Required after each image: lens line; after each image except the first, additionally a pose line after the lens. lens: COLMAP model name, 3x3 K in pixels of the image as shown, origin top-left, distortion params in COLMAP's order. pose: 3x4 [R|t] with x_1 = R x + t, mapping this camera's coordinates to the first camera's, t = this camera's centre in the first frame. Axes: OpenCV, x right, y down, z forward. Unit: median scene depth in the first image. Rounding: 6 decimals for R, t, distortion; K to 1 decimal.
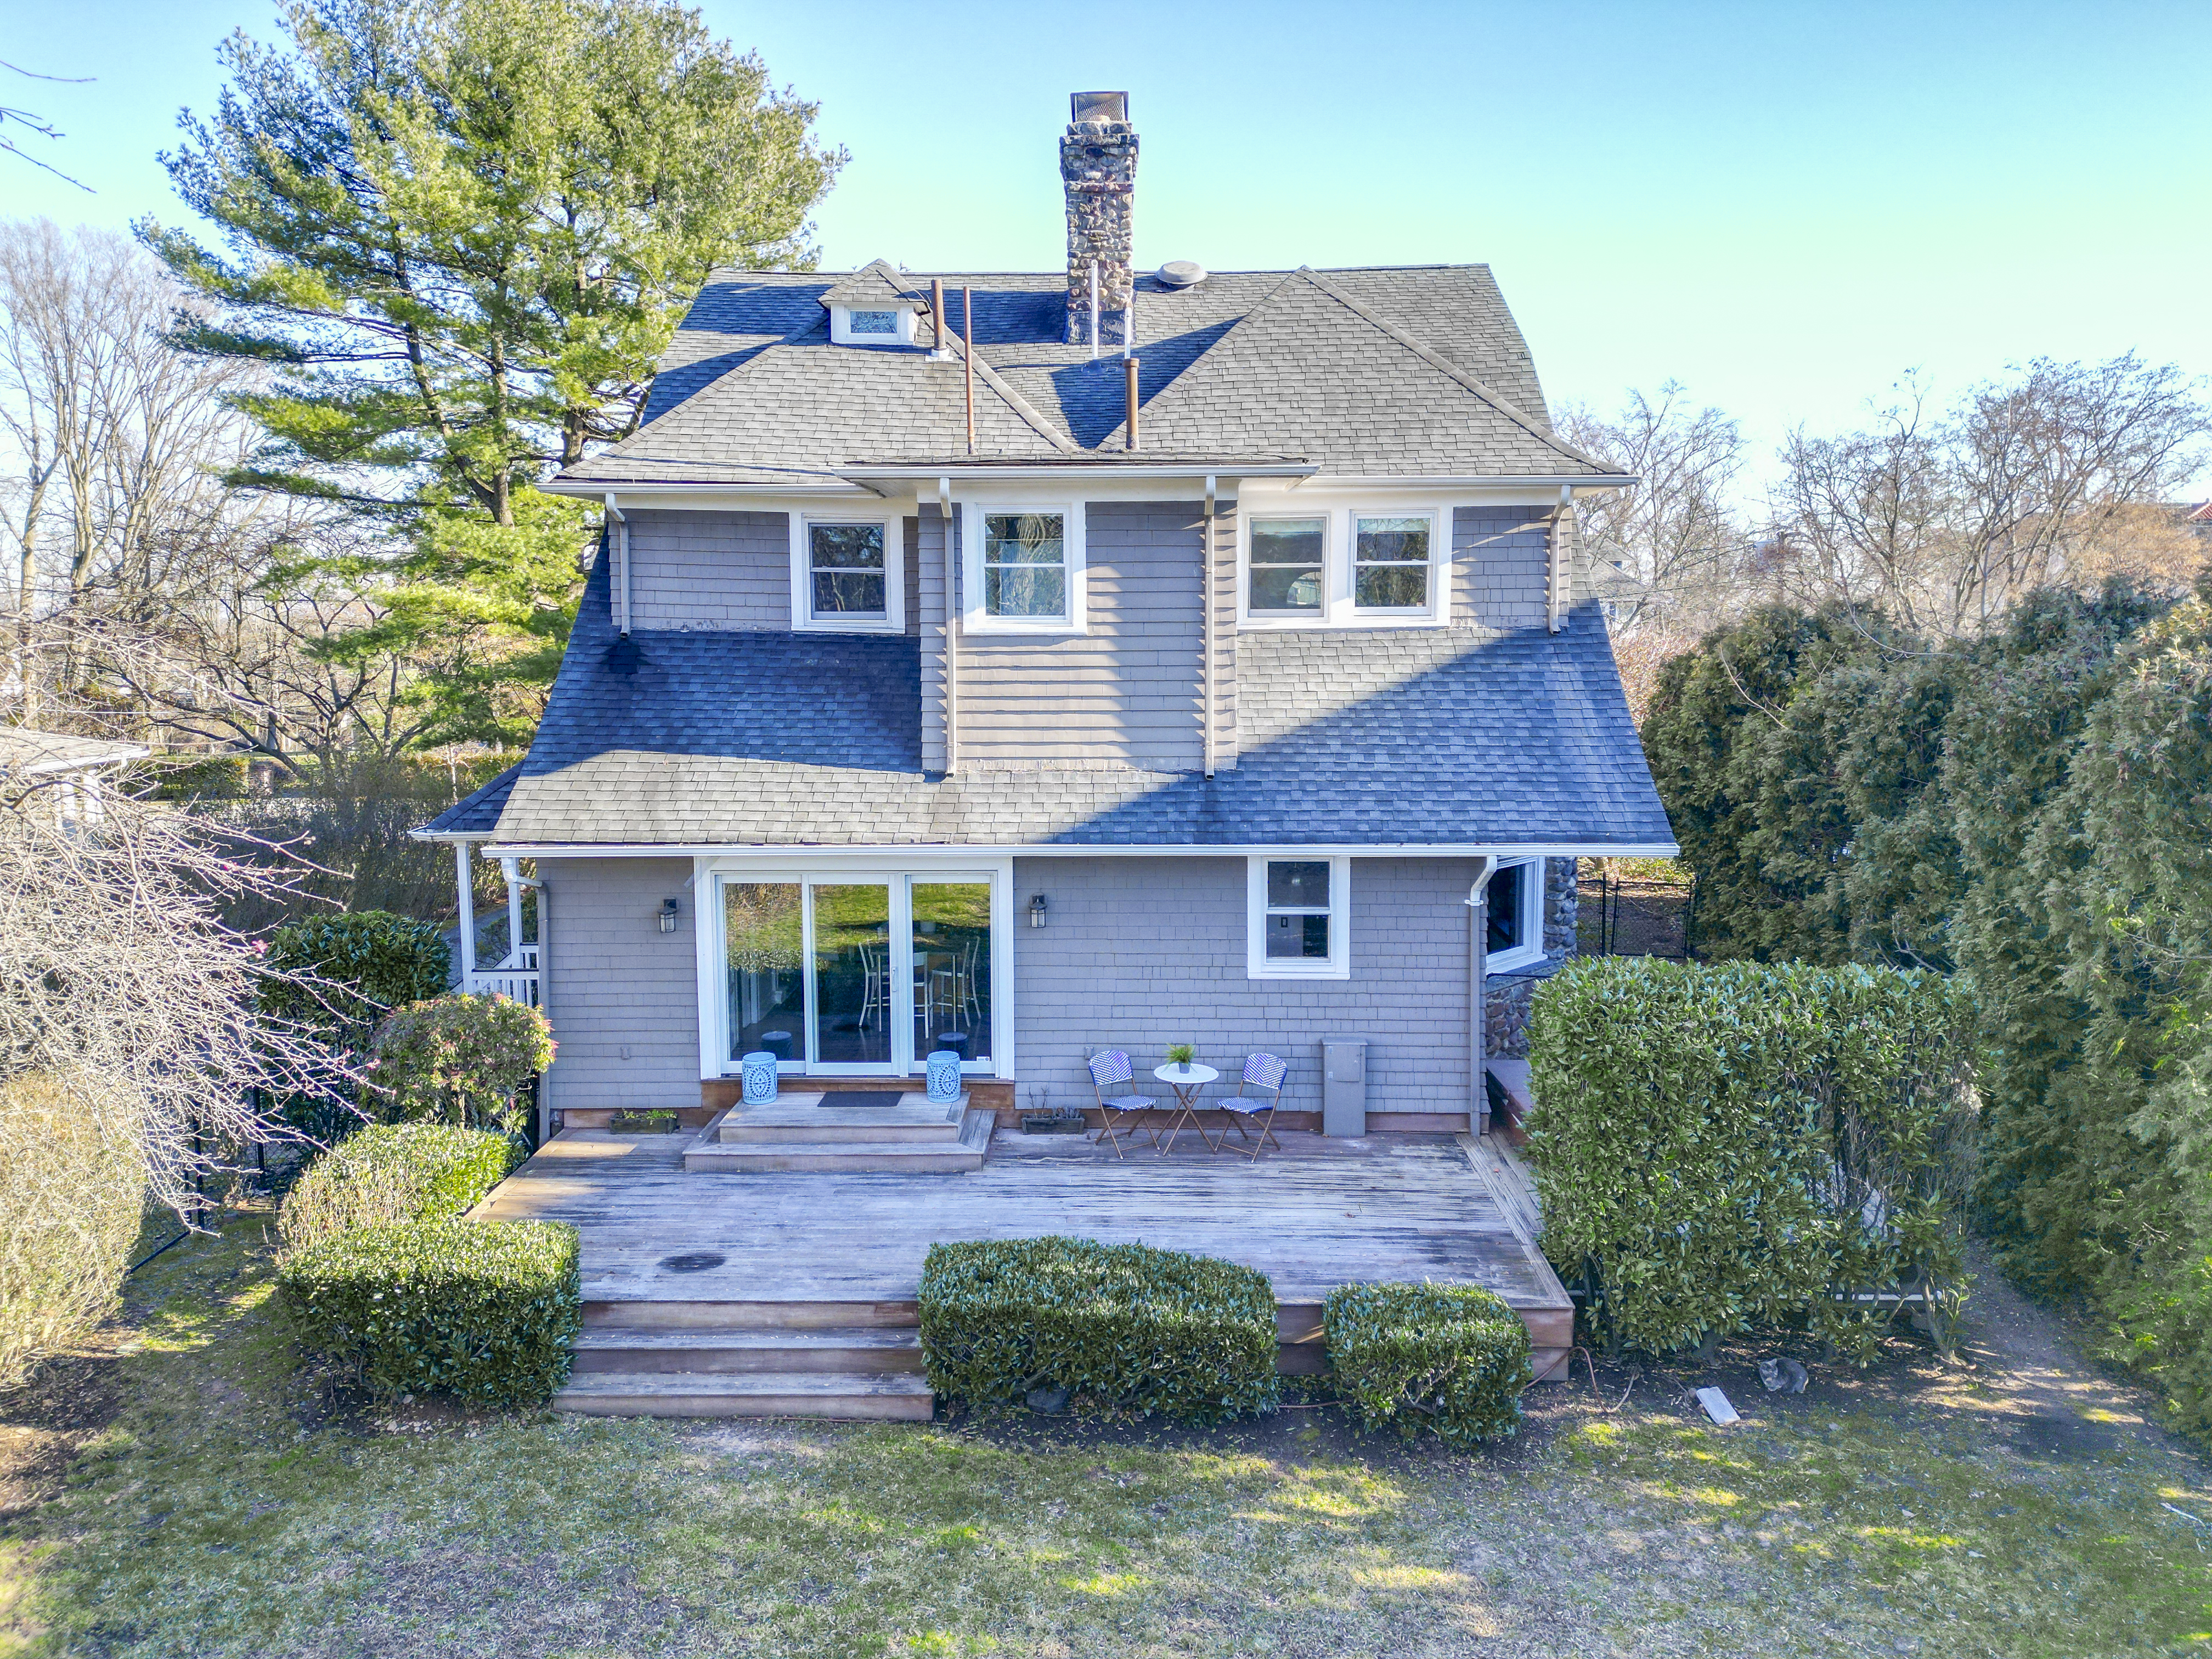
lens RADIAL K [[1543.4, 0, 1106.0], [0, 1543.4, 829.5], [0, 0, 1]] dist [0.072216, -0.053646]
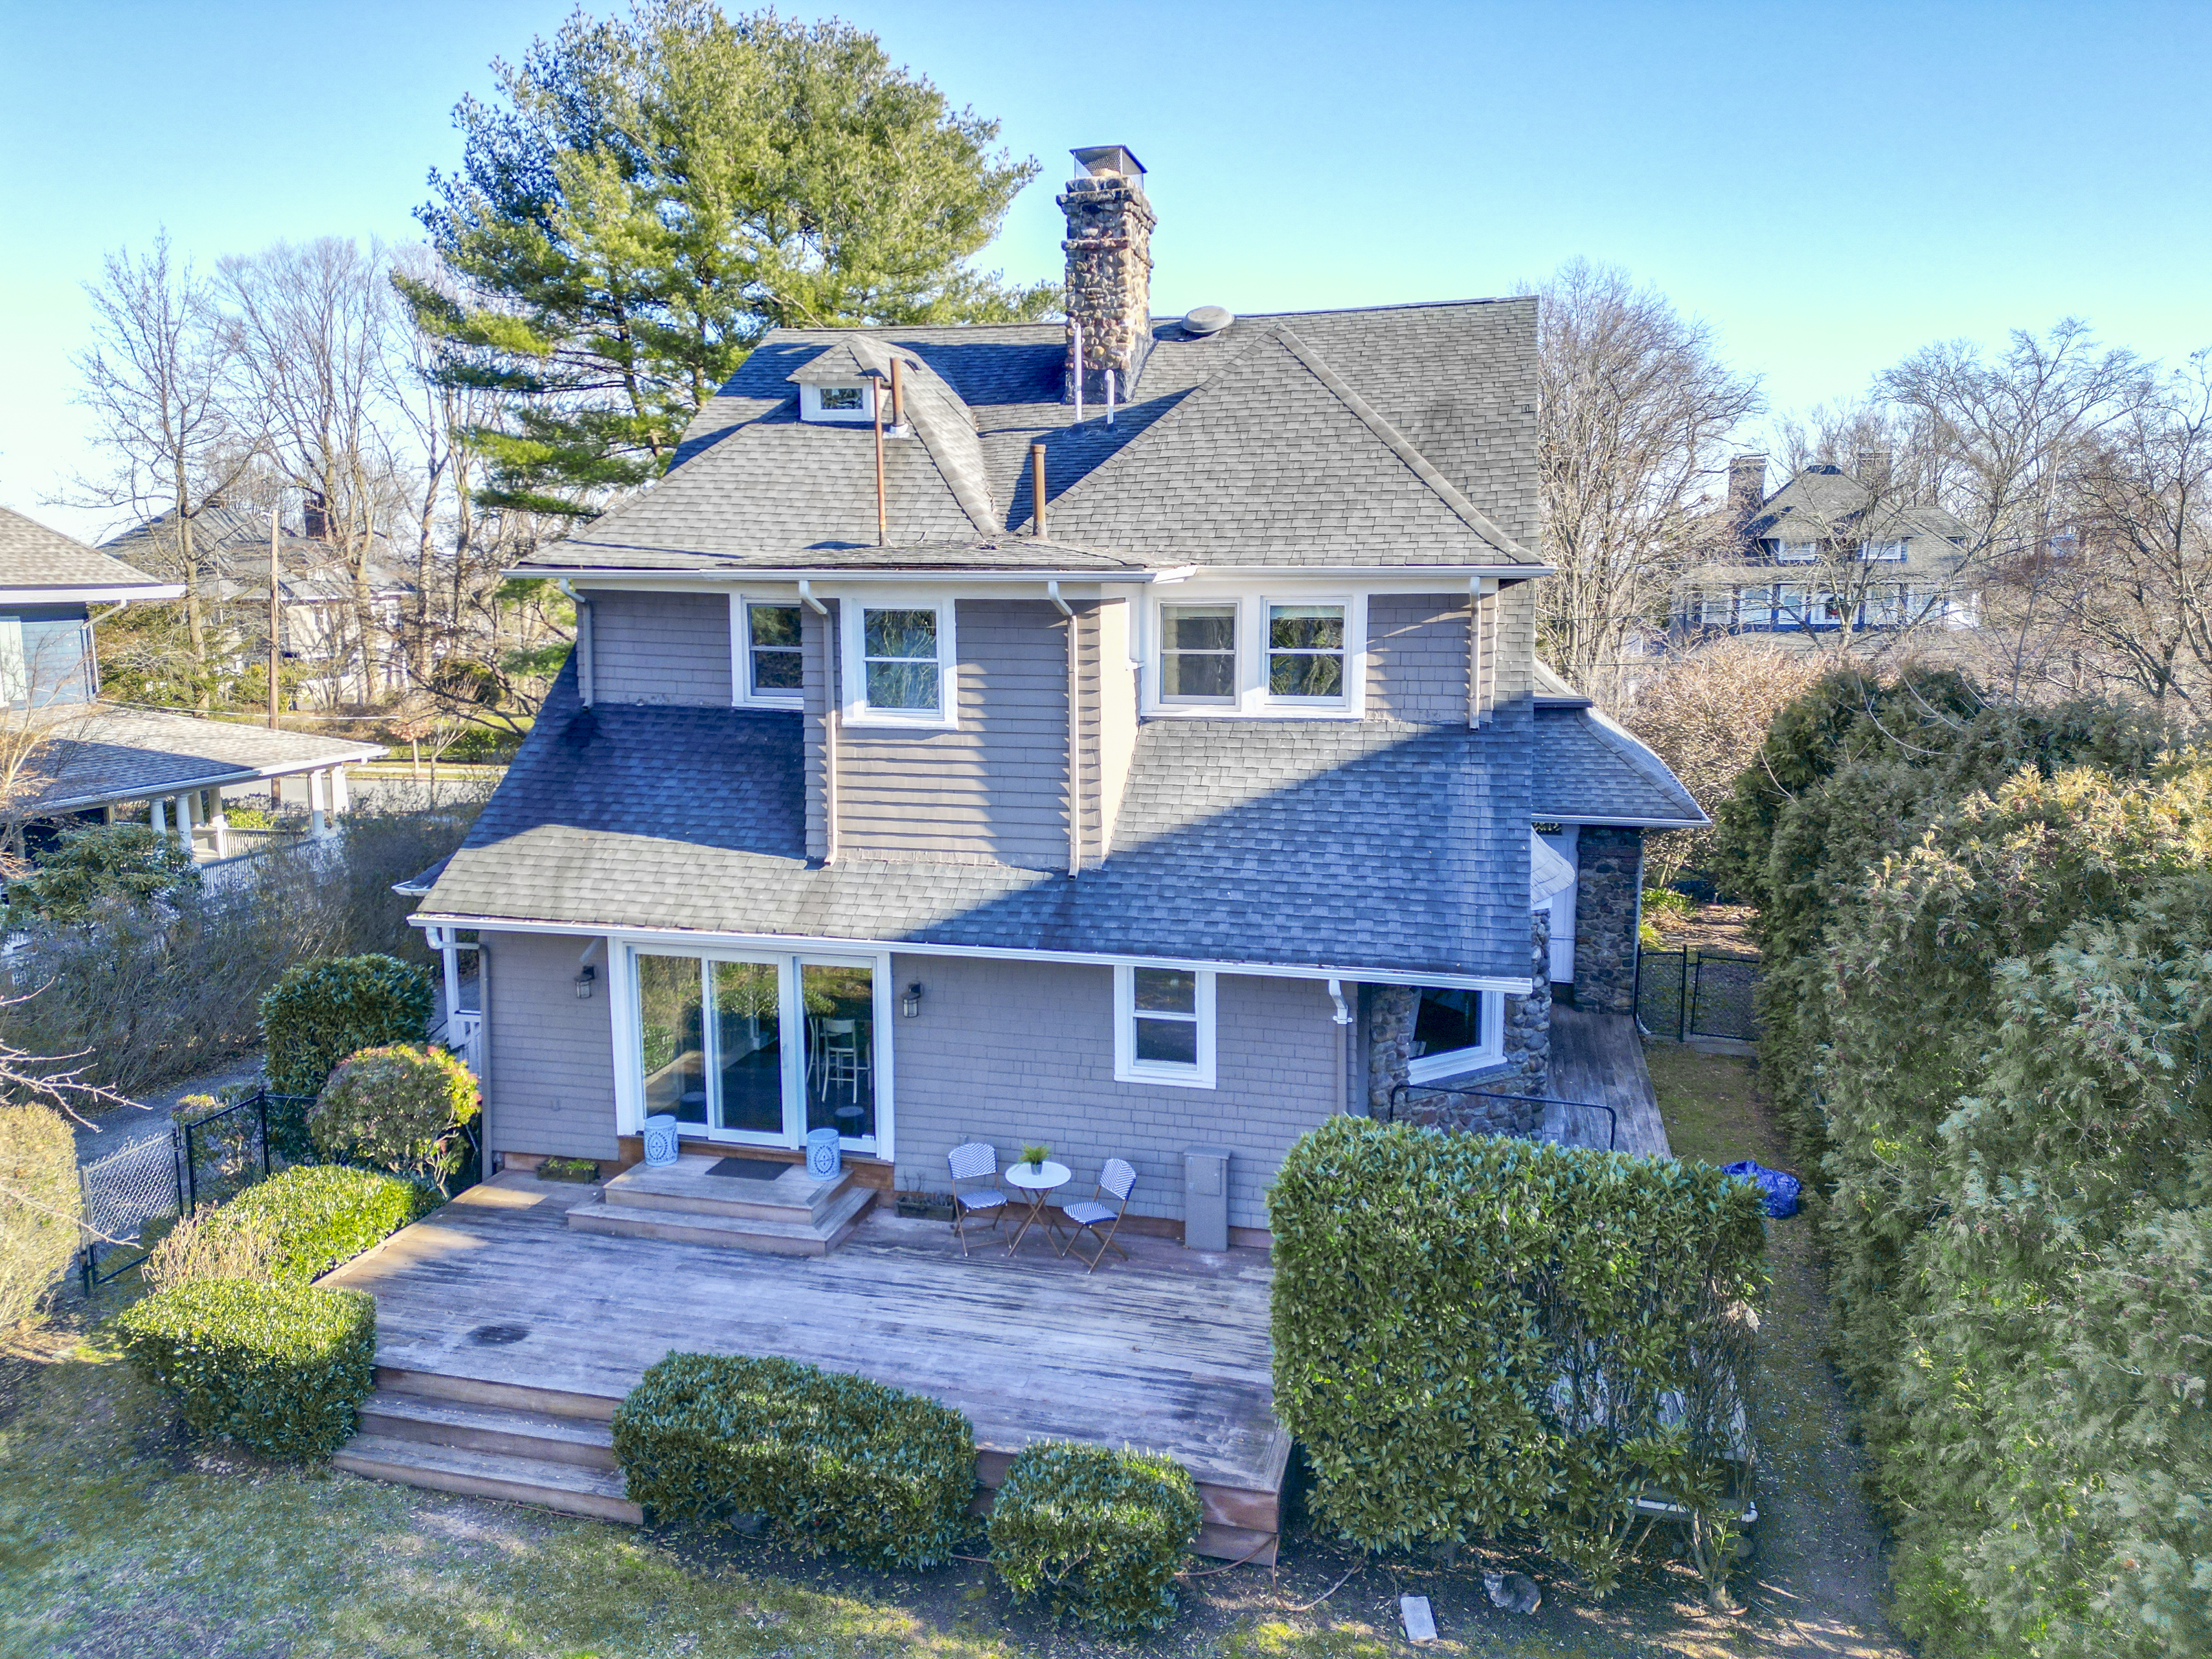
lens RADIAL K [[1542.4, 0, 1106.1], [0, 1542.4, 822.5], [0, 0, 1]] dist [0.083343, -0.066299]
pose [[0.974193, 0.037316, -0.222611, 0.299550], [-0.031644, 0.999079, 0.028993, -0.095841], [0.223488, -0.021200, 0.974476, 0.042609]]
